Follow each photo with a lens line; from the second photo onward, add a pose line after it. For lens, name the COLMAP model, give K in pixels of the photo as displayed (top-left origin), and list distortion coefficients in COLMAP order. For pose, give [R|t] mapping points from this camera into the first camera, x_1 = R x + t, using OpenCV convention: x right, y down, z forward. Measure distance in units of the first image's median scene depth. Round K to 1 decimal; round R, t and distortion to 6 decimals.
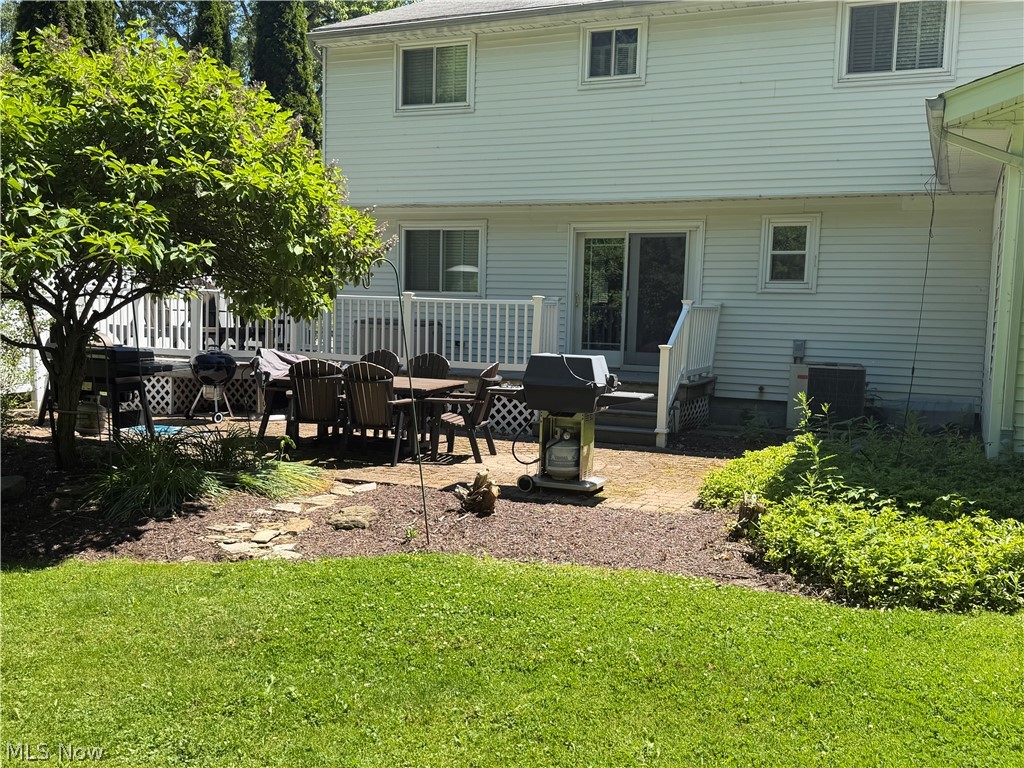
lens RADIAL K [[946.9, 0, 512.0], [0, 946.9, 384.0], [0, 0, 1]] dist [0.155318, -0.280440]
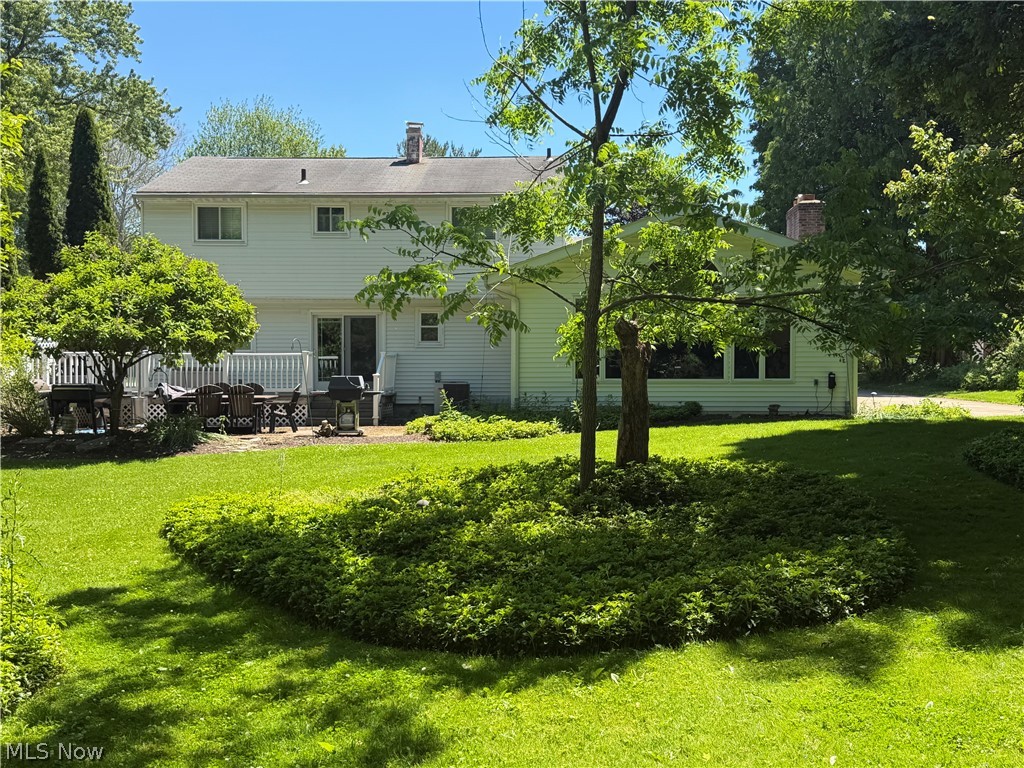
lens RADIAL K [[1102.4, 0, 512.0], [0, 1102.4, 384.0], [0, 0, 1]] dist [0.185259, 0.001064]
pose [[0.929890, -0.033696, 0.366292, -0.374597], [0.056253, 0.997109, -0.051080, 0.100772], [-0.363512, 0.068103, 0.929097, -1.116545]]
